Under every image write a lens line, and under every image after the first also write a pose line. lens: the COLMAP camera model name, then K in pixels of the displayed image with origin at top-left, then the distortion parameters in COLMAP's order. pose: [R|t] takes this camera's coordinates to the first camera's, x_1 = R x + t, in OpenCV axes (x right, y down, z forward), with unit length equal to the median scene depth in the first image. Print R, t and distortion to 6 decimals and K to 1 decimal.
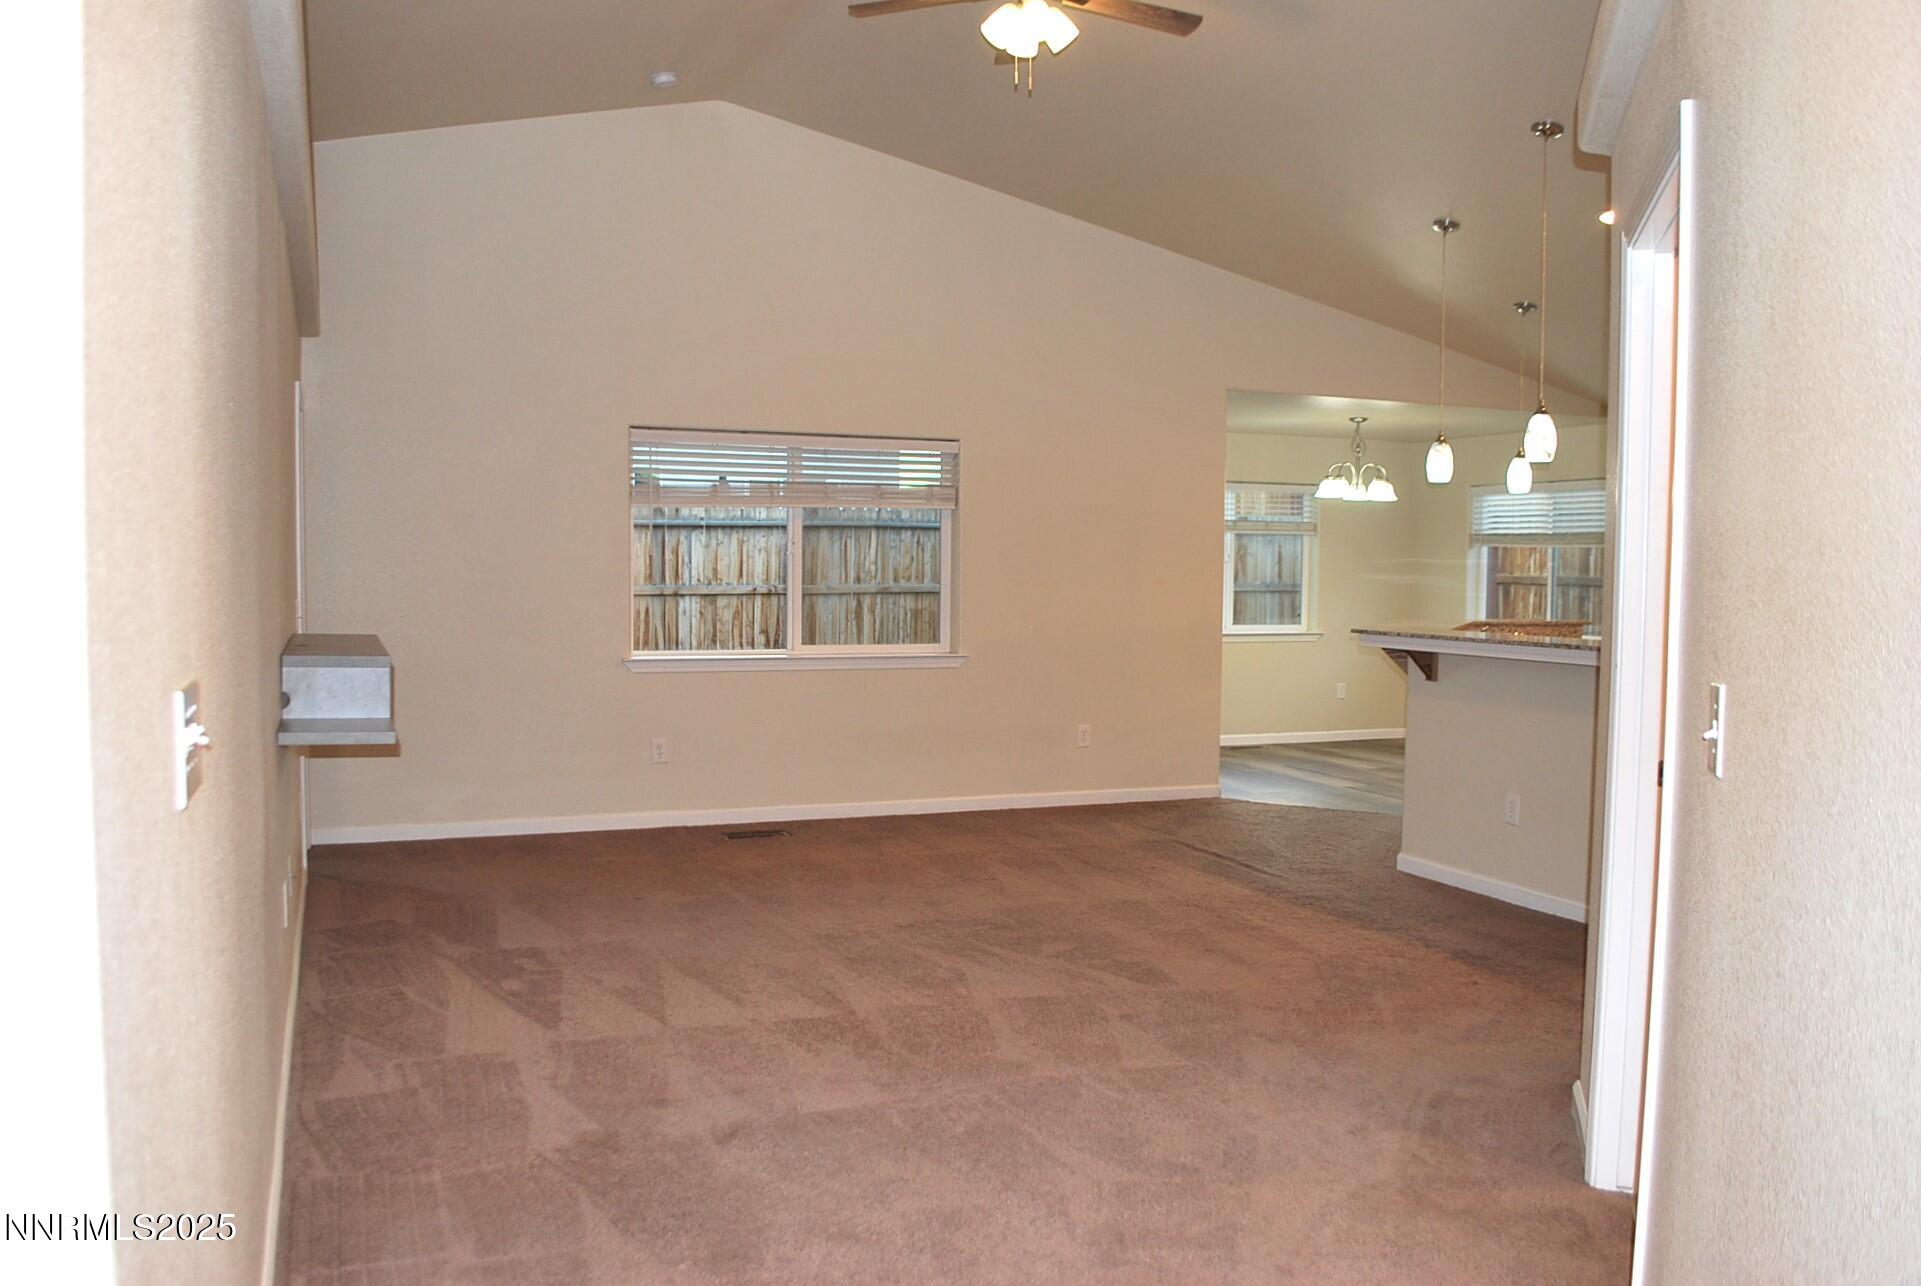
lens RADIAL K [[1505.8, 0, 960.5], [0, 1505.8, 643.0], [0, 0, 1]] dist [-0.000425, -0.000060]
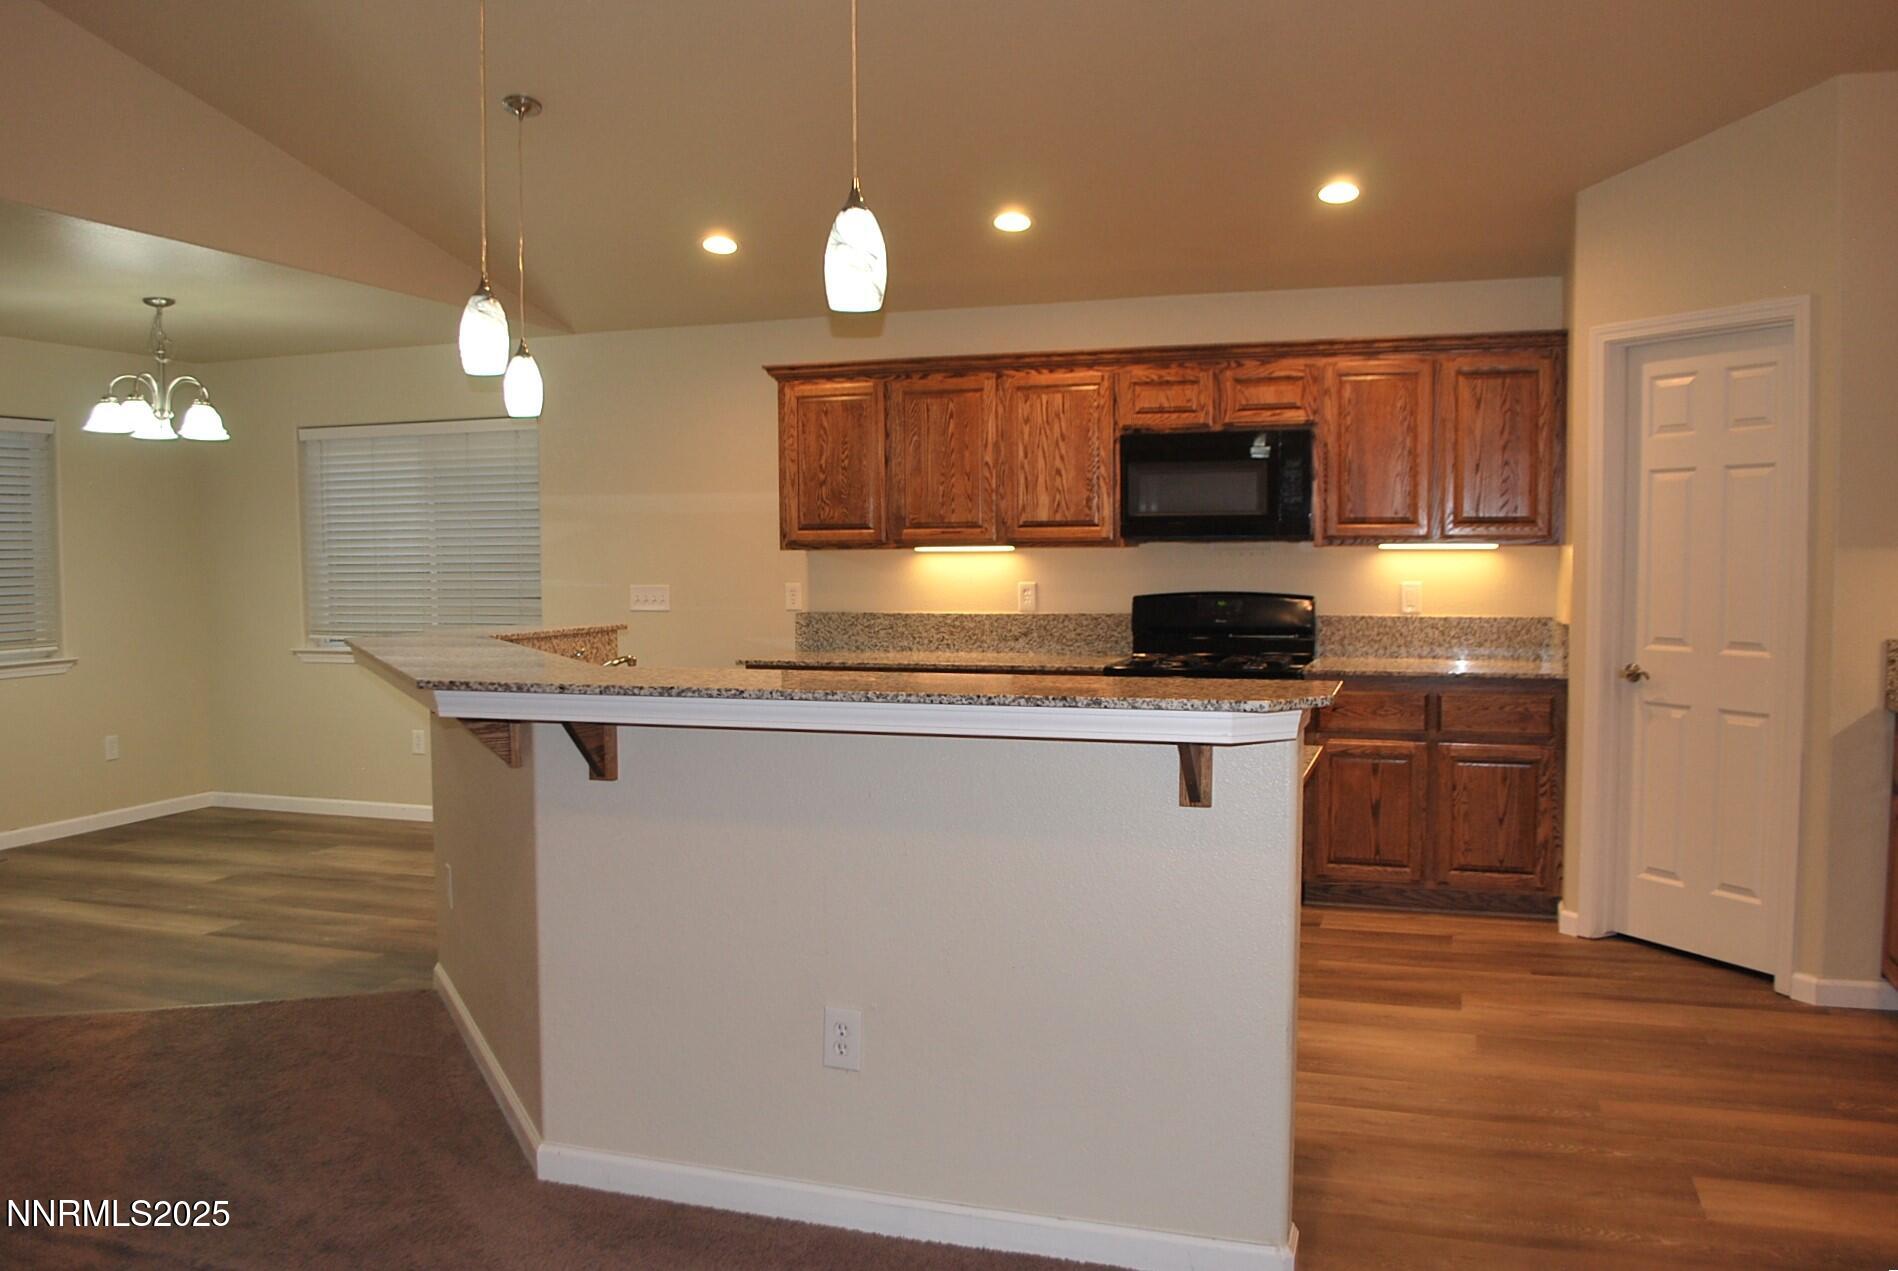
lens RADIAL K [[1492.5, 0, 949.0], [0, 1492.5, 635.5], [0, 0, 1]] dist [-0.005205, -0.003593]
pose [[0.662525, -0.061430, 0.746516, 0.024252], [0.058167, 0.997841, 0.030489, -0.016713], [-0.746778, 0.023223, 0.664668, 0.379959]]
